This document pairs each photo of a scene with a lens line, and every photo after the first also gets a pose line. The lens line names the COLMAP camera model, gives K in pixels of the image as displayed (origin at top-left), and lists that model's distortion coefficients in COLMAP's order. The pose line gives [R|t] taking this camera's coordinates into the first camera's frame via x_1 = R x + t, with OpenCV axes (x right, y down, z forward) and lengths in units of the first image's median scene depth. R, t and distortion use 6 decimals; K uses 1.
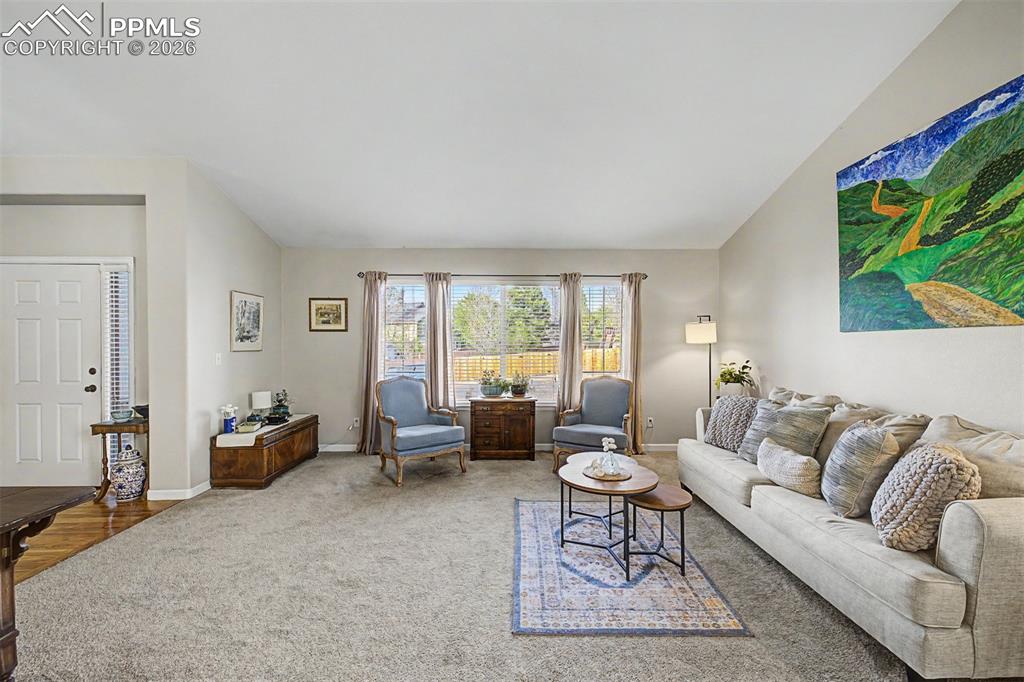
lens RADIAL K [[436.4, 0, 514.7], [0, 436.4, 341.6], [0, 0, 1]] dist [-0.001056, 0.000030]
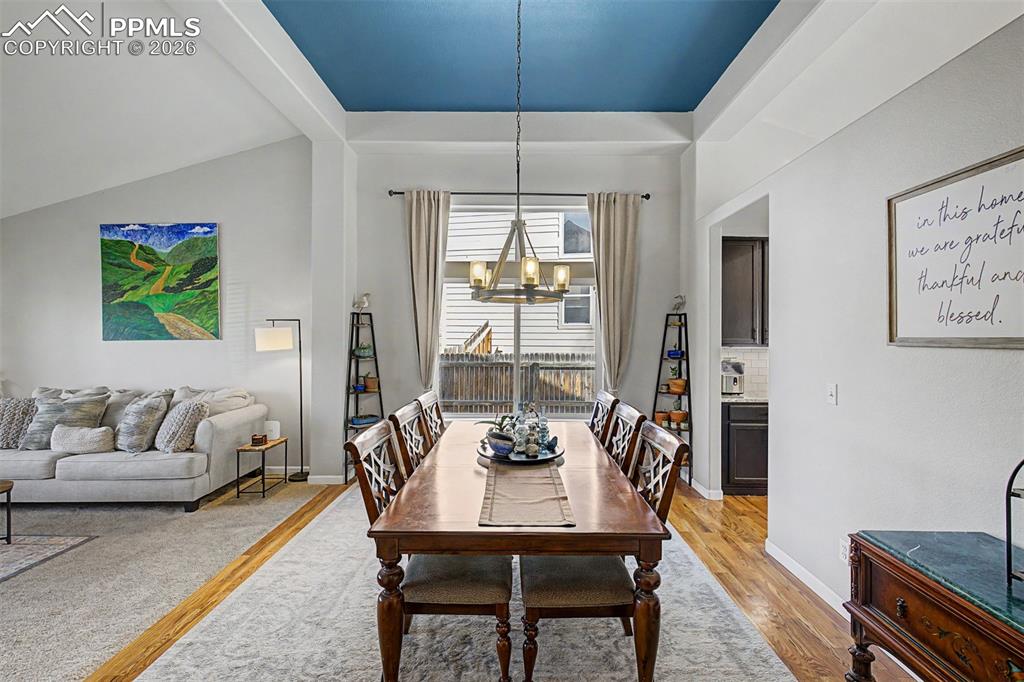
lens RADIAL K [[436.4, 0, 513.0], [0, 436.4, 338.1], [0, 0, 1]] dist [-0.001056, 0.000030]
pose [[0.029896, -0.002793, 0.999549, -0.763210], [0.001735, 0.999995, 0.002742, -0.040418], [-0.999552, 0.001653, 0.029901, -0.432973]]
